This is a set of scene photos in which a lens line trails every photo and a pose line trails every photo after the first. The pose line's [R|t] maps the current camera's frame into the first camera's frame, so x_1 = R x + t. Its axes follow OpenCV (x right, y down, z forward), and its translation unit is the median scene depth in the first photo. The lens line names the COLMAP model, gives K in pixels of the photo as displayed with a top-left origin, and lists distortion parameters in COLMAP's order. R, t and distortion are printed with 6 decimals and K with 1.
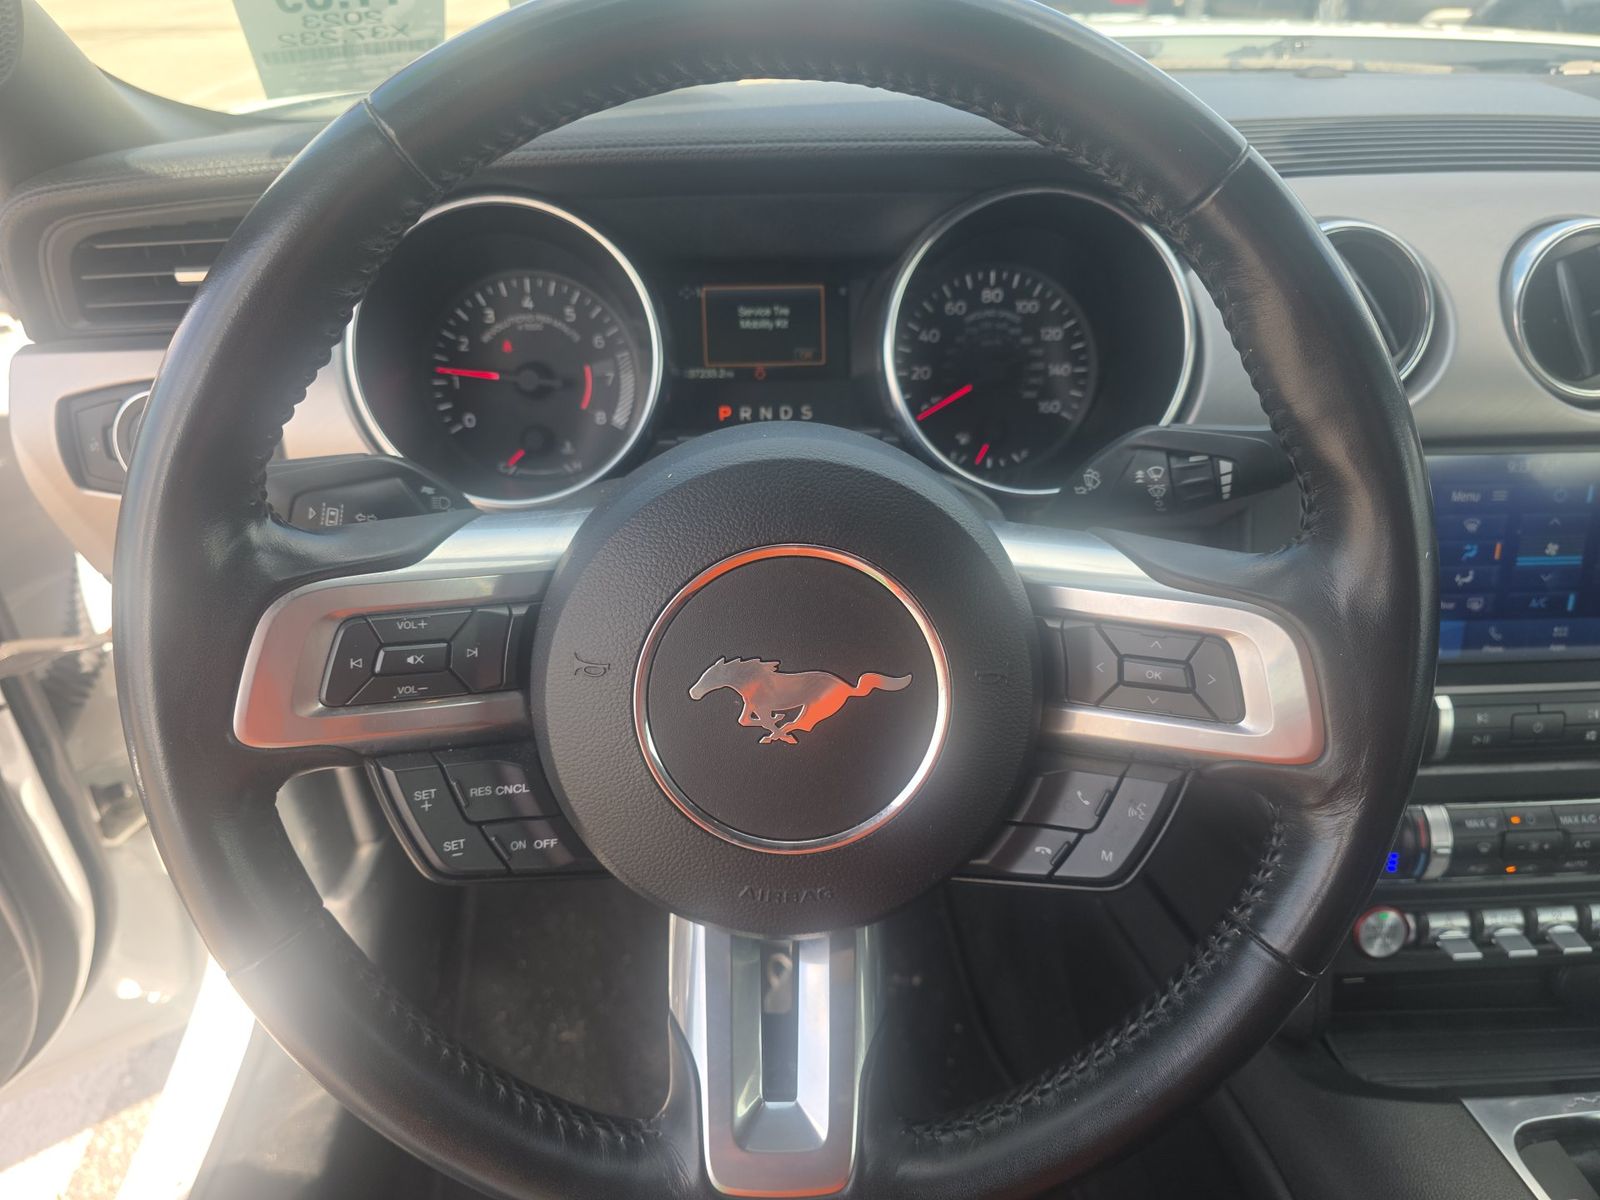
lens RADIAL K [[1072.6, 0, 799.4], [0, 1072.6, 631.5], [0, 0, 1]] dist [-0.012335, -0.022118]
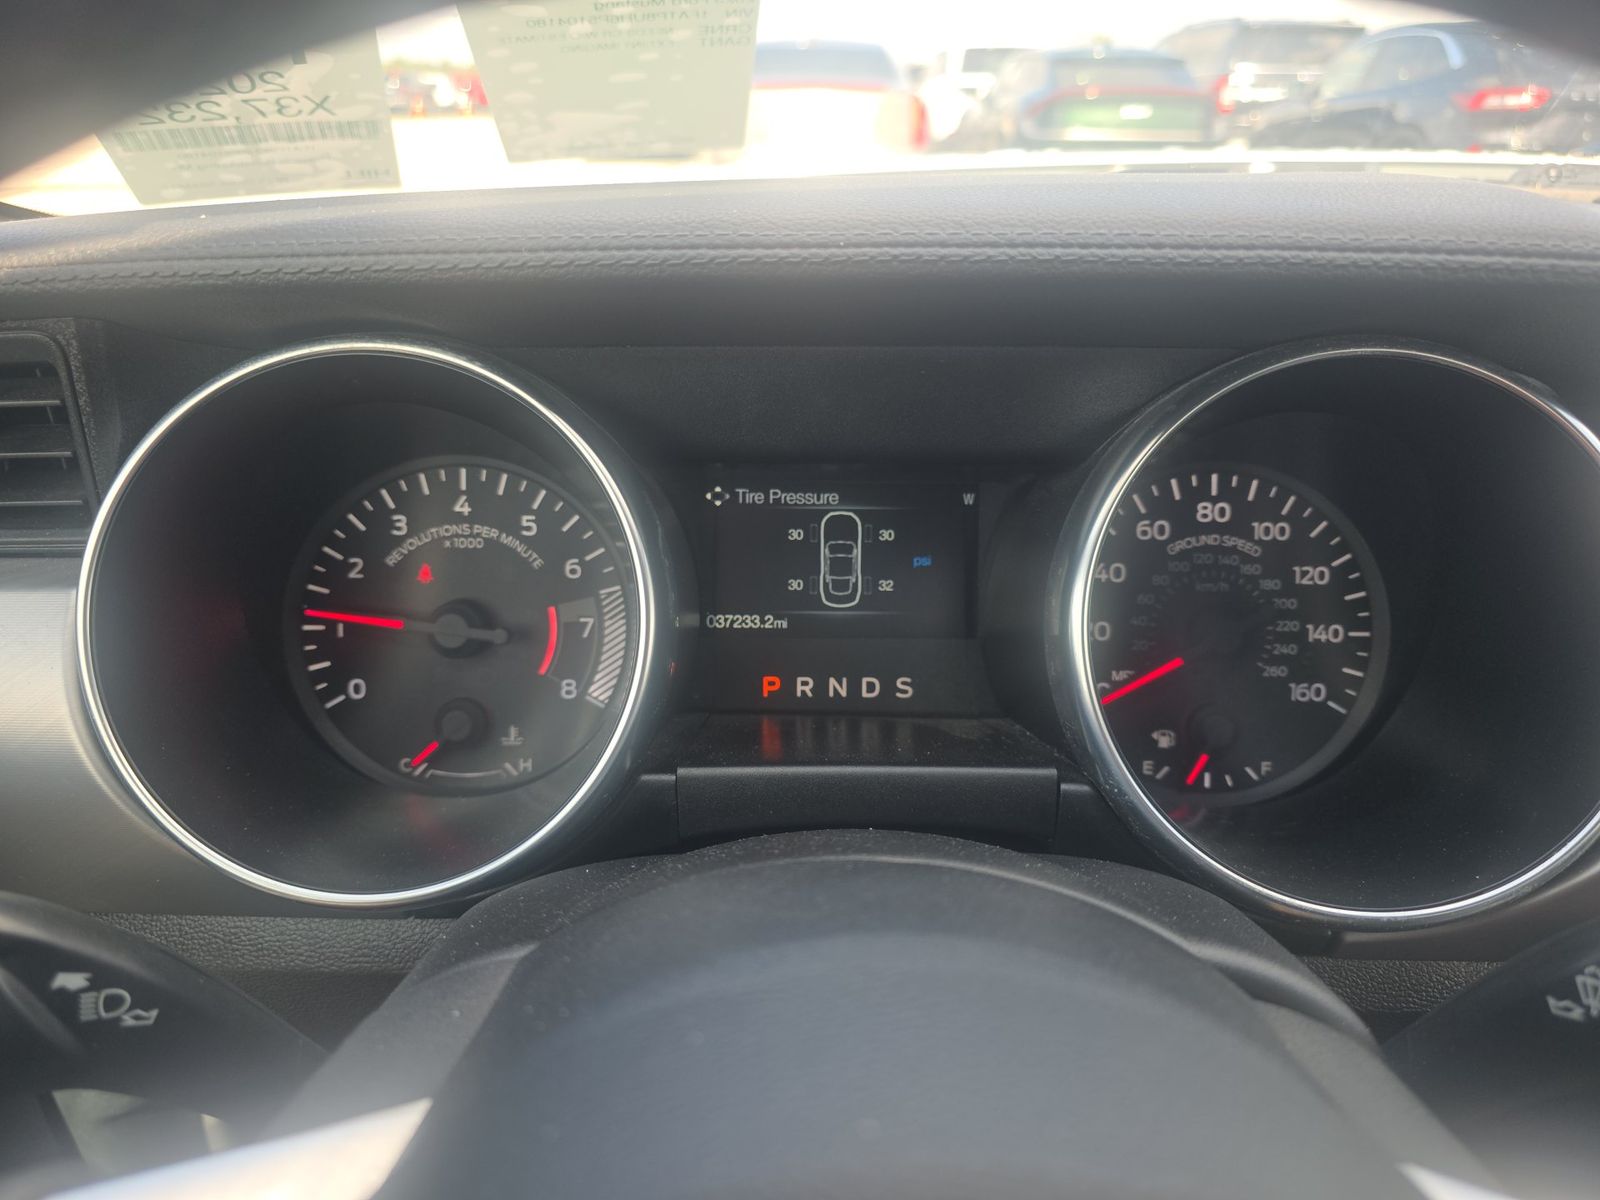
lens RADIAL K [[1072.6, 0, 804.1], [0, 1072.6, 605.7], [0, 0, 1]] dist [-0.012335, -0.022118]
pose [[0.998346, 0.030613, -0.048655, -0.022860], [-0.037663, 0.987768, -0.151315, -0.159759], [0.043427, 0.152897, 0.987288, 0.394083]]
